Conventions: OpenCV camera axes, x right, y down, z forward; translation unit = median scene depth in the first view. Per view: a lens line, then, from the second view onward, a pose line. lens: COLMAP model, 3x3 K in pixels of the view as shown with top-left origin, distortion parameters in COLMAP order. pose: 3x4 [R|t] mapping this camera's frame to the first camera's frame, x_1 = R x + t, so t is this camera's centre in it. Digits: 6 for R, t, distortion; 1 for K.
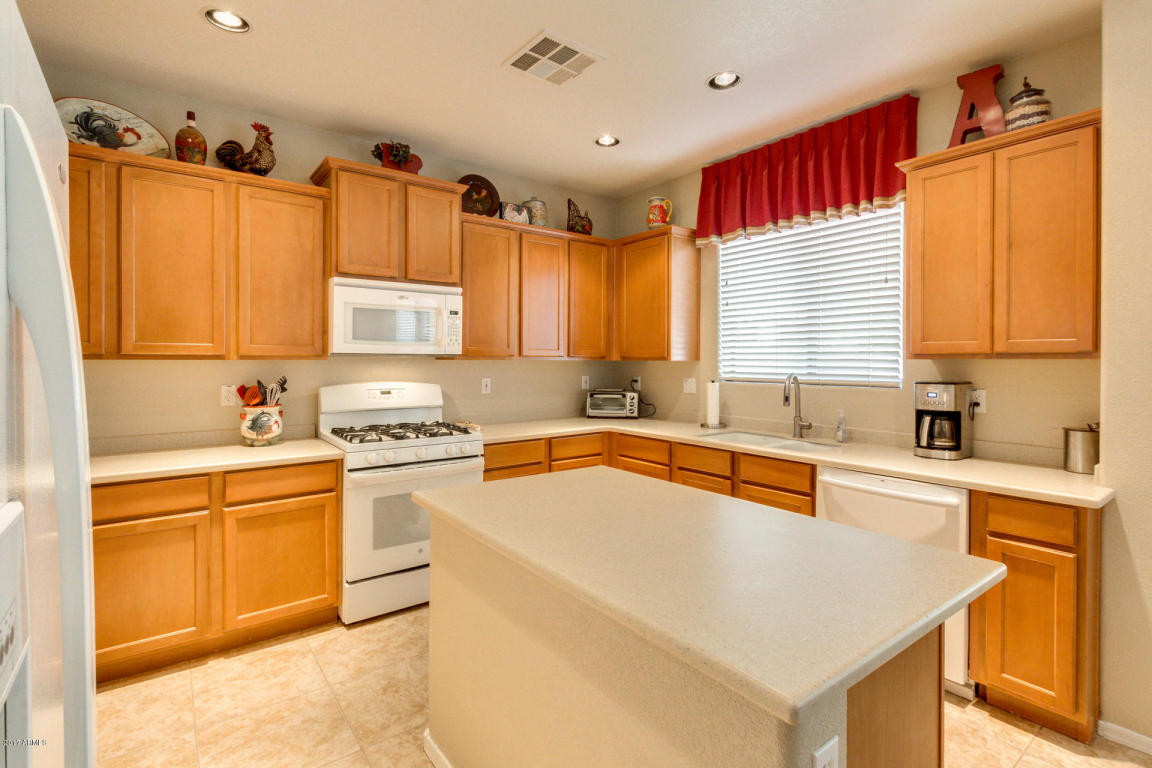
lens RADIAL K [[535.6, 0, 570.3], [0, 535.6, 358.2], [0, 0, 1]] dist [0.005220, -0.000495]
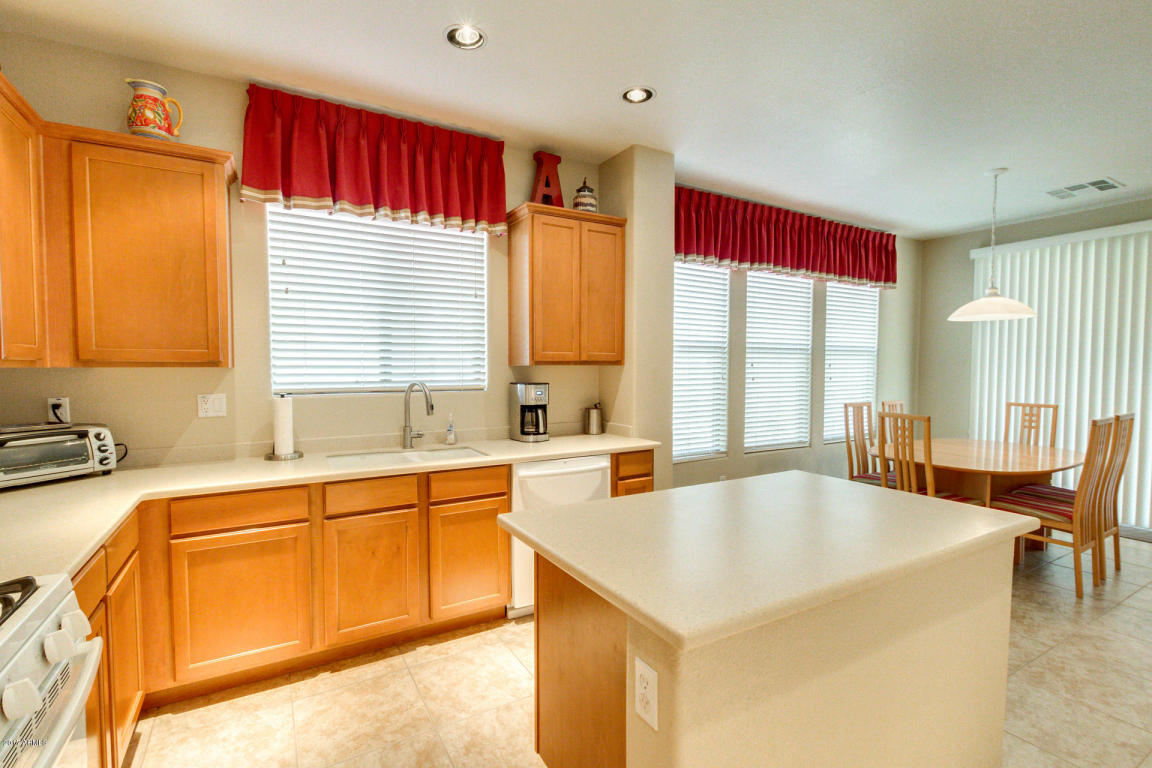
lens RADIAL K [[535.6, 0, 561.6], [0, 535.6, 388.6], [0, 0, 1]] dist [0.005220, -0.000495]
pose [[0.119827, -0.045016, 0.991774, -0.475146], [-0.003625, 0.998945, 0.045779, -0.001398], [-0.992788, -0.009081, 0.119537, 0.623741]]
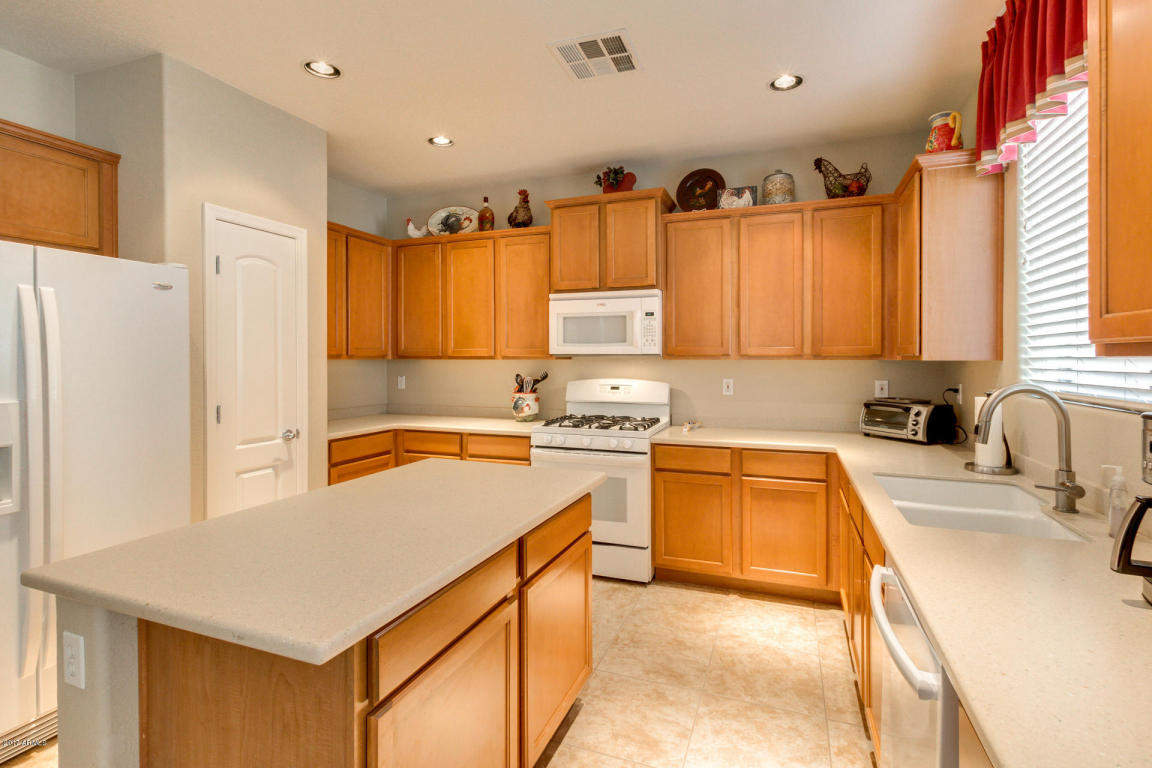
lens RADIAL K [[535.6, 0, 582.4], [0, 535.6, 353.9], [0, 0, 1]] dist [0.005220, -0.000495]
pose [[0.544964, -0.009851, -0.838401, 0.606945], [0.003808, 0.999950, -0.009273, 0.001966], [0.838450, 0.001861, 0.544975, 0.340225]]
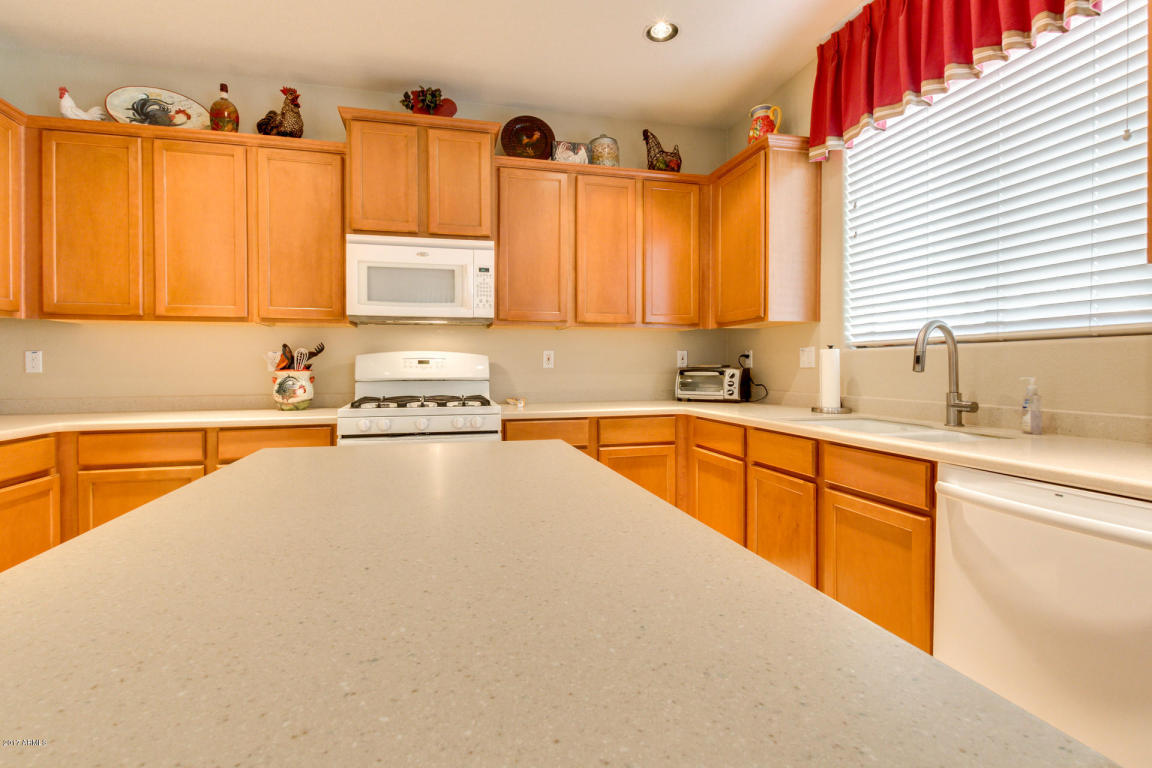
lens RADIAL K [[535.6, 0, 560.8], [0, 535.6, 366.7], [0, 0, 1]] dist [0.005220, -0.000495]
pose [[0.918852, -0.004682, -0.394575, 0.254229], [0.006867, 0.999968, 0.004125, 0.074061], [0.394543, -0.006500, 0.918854, 0.254385]]
